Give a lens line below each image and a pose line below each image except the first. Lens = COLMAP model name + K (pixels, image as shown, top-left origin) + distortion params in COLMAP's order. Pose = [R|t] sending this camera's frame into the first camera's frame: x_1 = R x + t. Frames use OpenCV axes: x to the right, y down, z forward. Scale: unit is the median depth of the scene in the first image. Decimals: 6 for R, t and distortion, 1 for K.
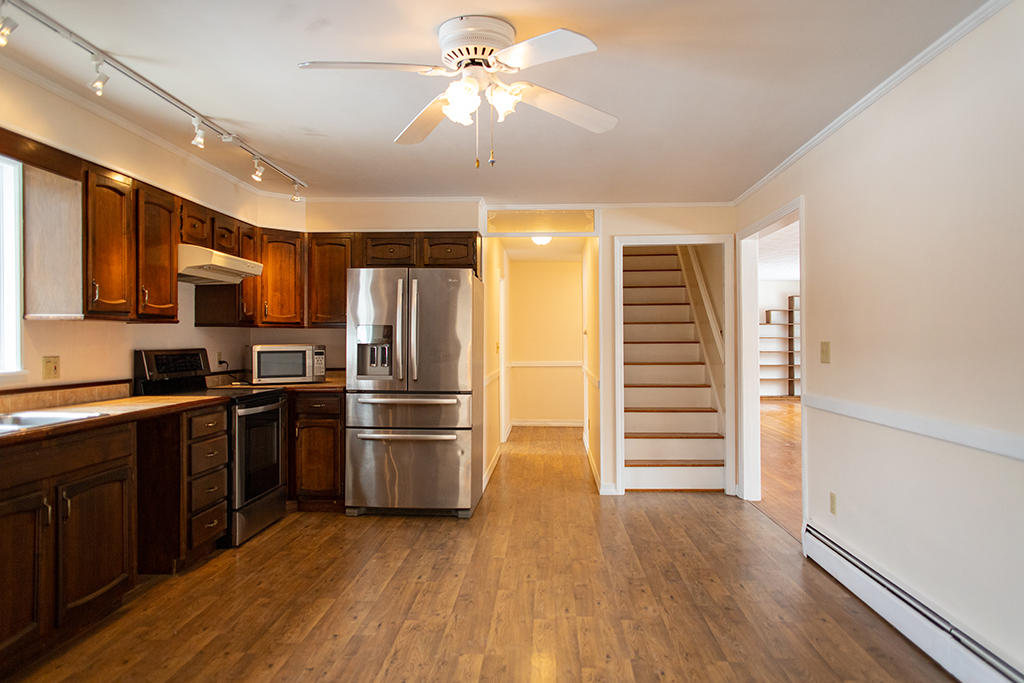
lens RADIAL K [[696.4, 0, 502.4], [0, 696.4, 341.7], [0, 0, 1]] dist [0.021178, -0.003116]
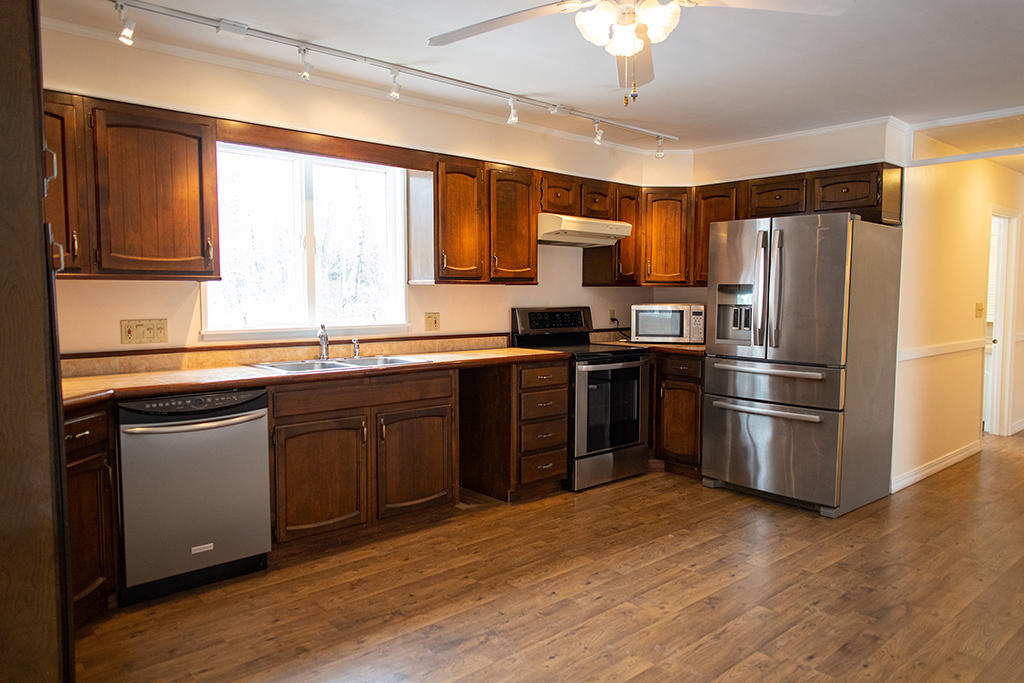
lens RADIAL K [[696.4, 0, 504.6], [0, 696.4, 340.5], [0, 0, 1]] dist [0.021178, -0.003116]
pose [[0.702924, 0.051652, -0.709387, 0.330306], [-0.004558, 0.997666, 0.068126, -0.014679], [0.711250, -0.044654, 0.701519, 0.195787]]
